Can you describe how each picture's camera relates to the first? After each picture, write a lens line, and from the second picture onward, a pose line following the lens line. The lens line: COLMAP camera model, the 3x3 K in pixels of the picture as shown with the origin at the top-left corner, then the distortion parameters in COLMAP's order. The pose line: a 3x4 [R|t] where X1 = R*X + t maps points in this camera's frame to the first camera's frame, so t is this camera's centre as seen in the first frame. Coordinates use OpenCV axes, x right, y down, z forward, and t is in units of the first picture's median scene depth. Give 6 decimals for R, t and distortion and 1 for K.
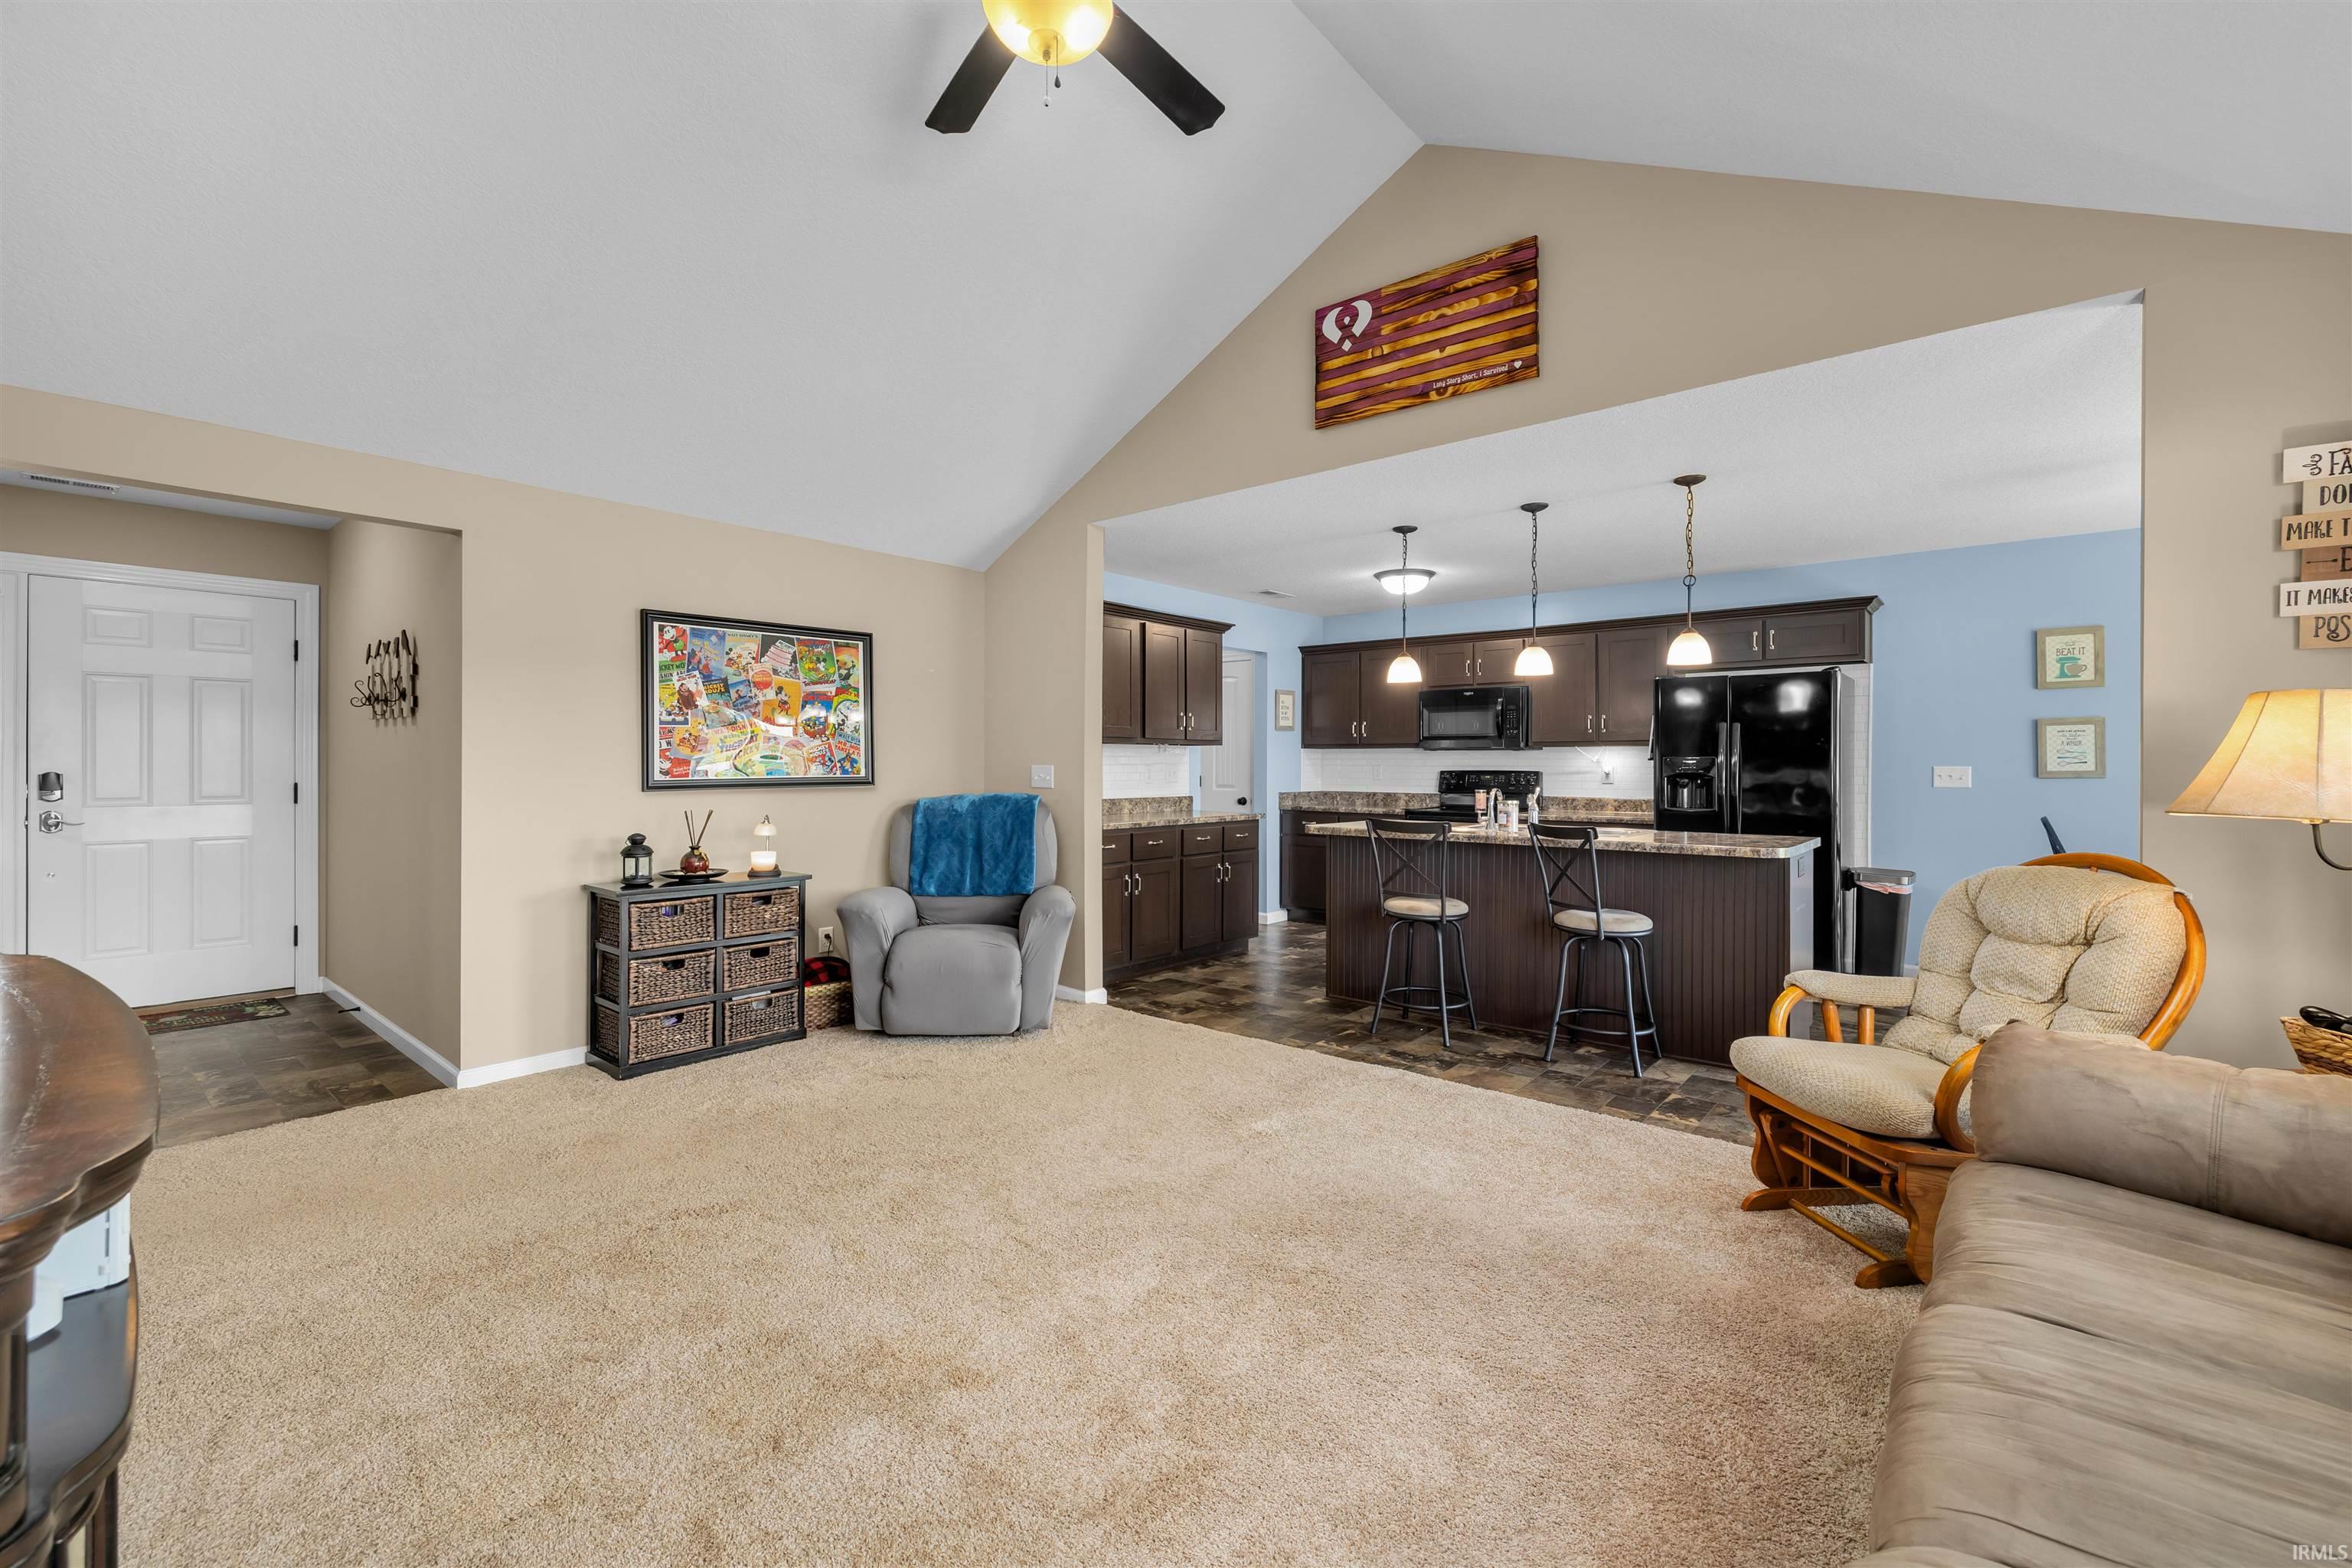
lens RADIAL K [[995.5, 0, 1156.6], [0, 995.5, 765.0], [0, 0, 1]] dist [0.001937, -0.000101]
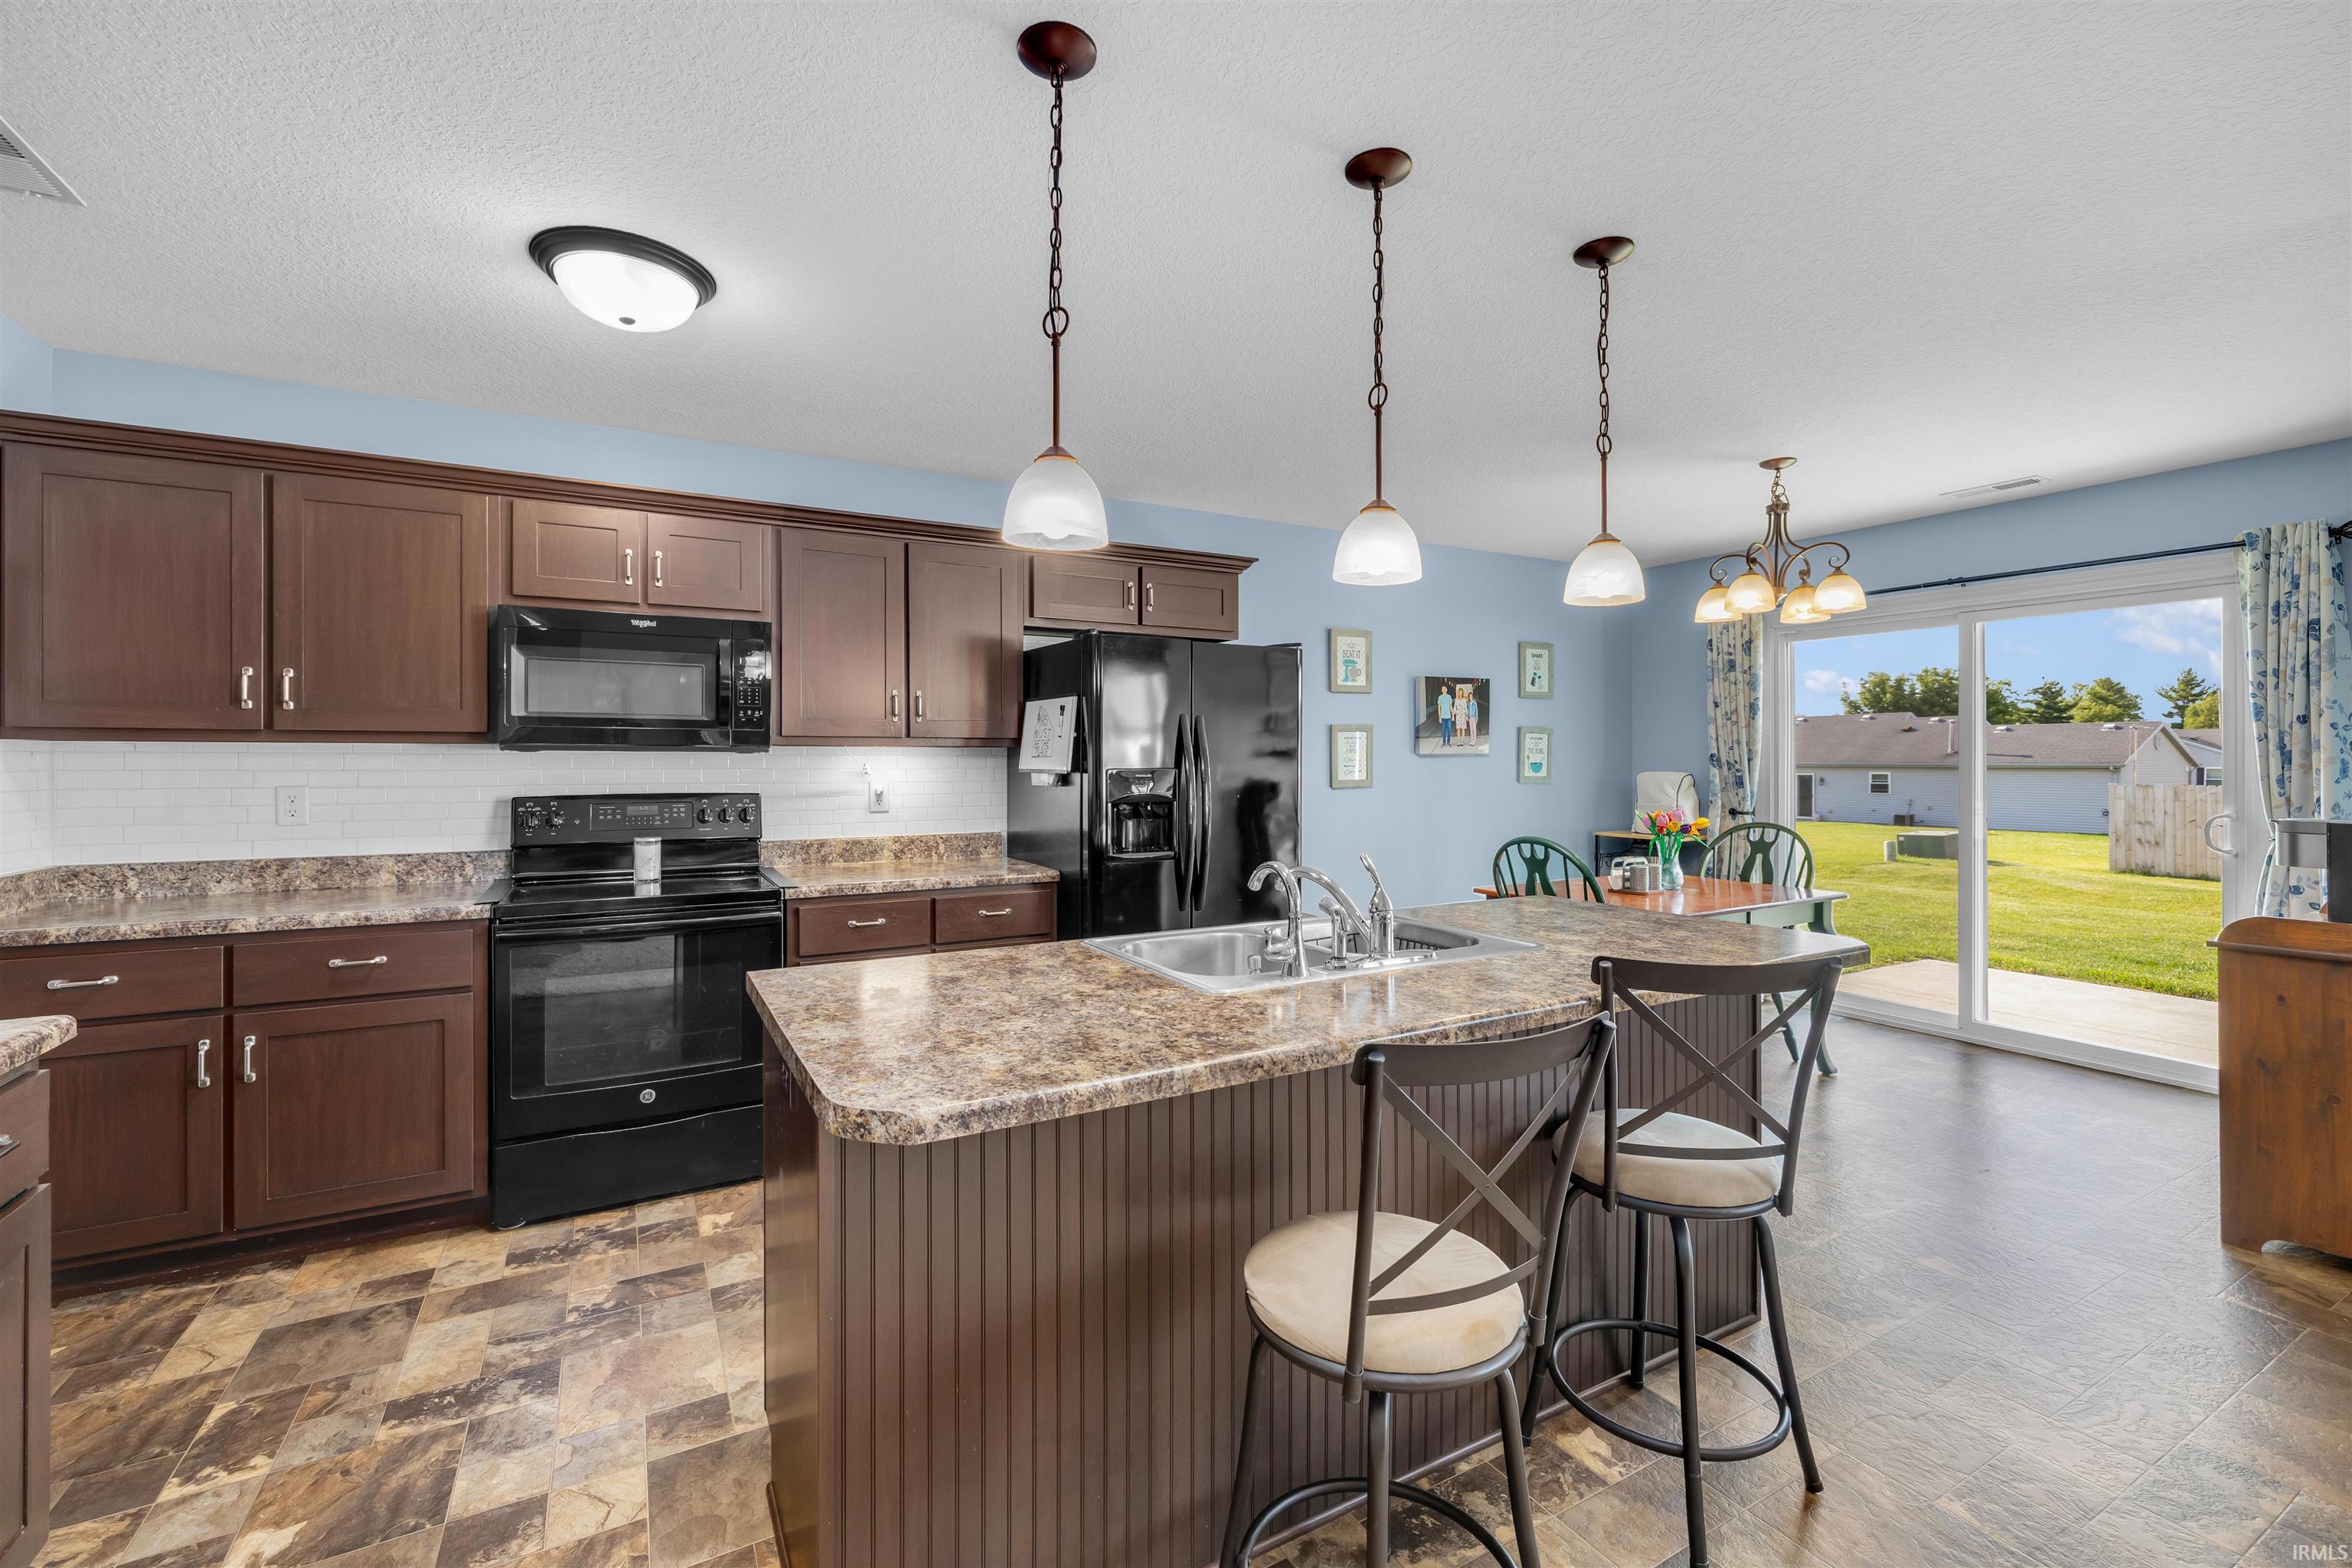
lens RADIAL K [[995.5, 0, 1177.7], [0, 995.5, 761.3], [0, 0, 1]] dist [0.001937, -0.000101]
pose [[0.343327, -0.004689, 0.939204, -0.025898], [0.001033, 0.999989, 0.004615, -0.014308], [-0.939215, -0.000614, 0.343328, 0.735567]]
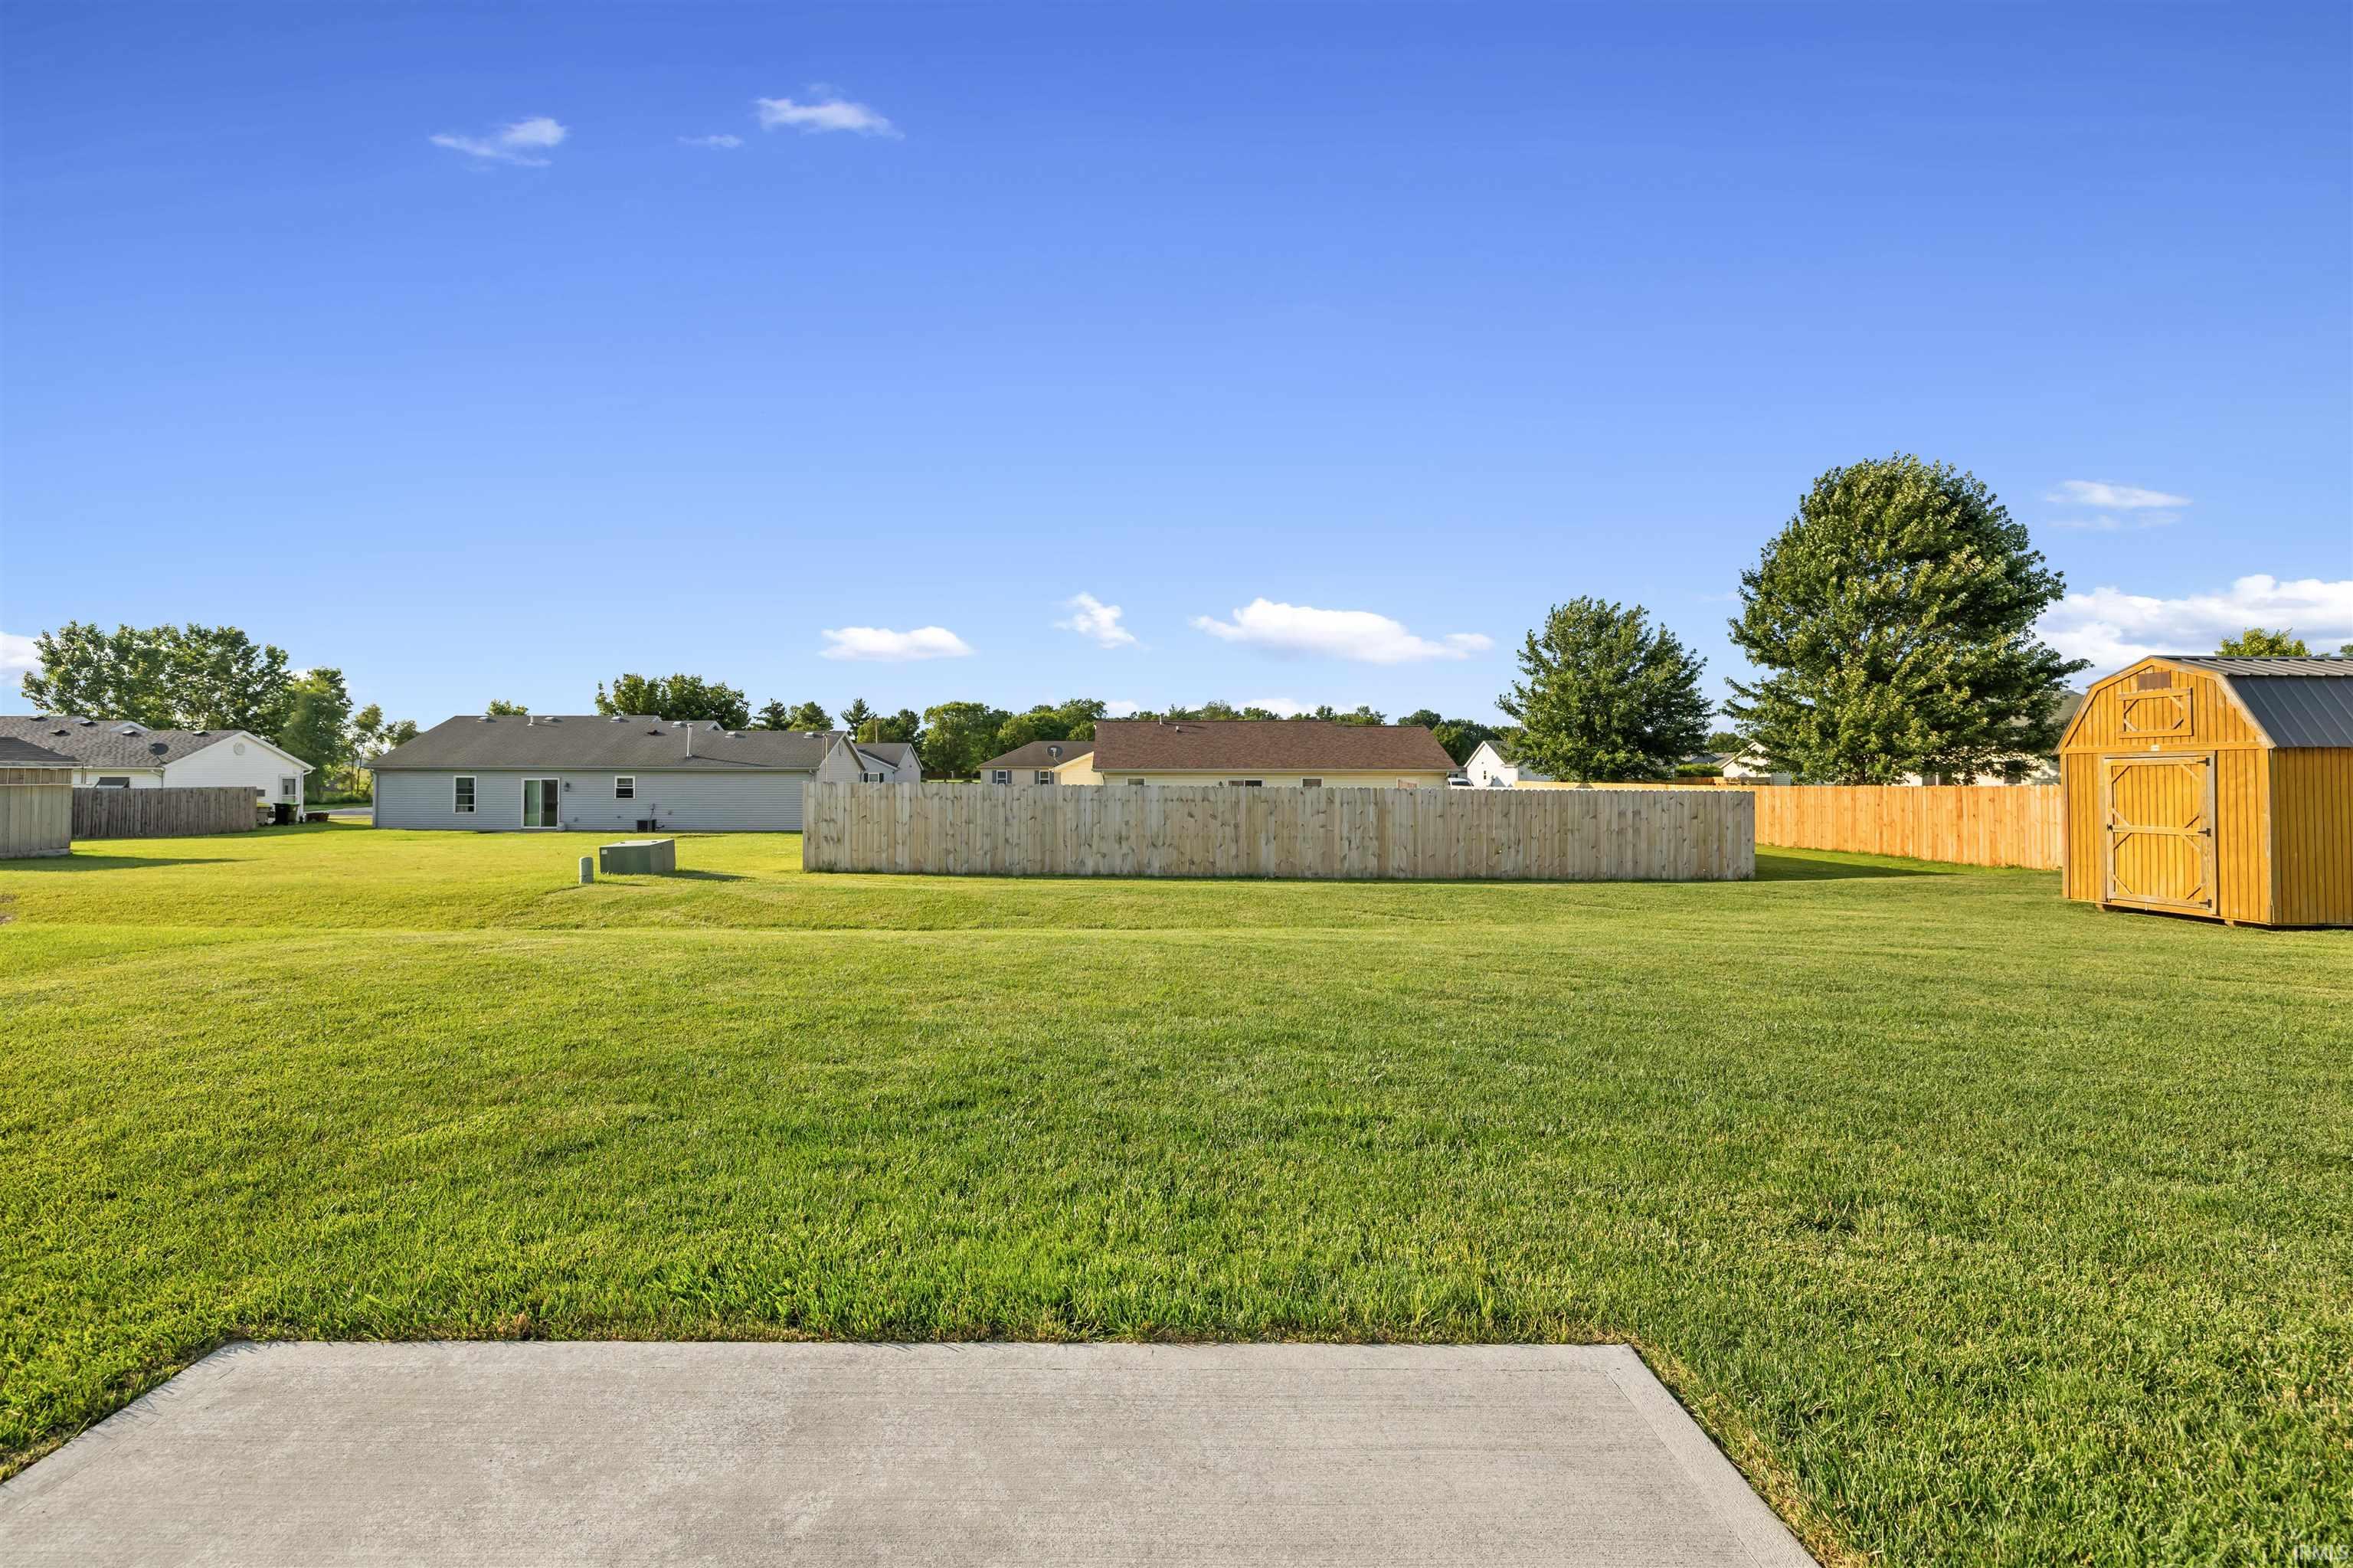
lens RADIAL K [[996.0, 0, 1119.8], [0, 996.0, 764.4], [0, 0, 1]] dist [0.001937, -0.000101]
pose [[-0.642515, -0.000338, 0.766273, 0.969516], [-0.003631, 0.999990, -0.002603, 0.025659], [-0.766264, -0.004454, -0.642510, 0.273185]]
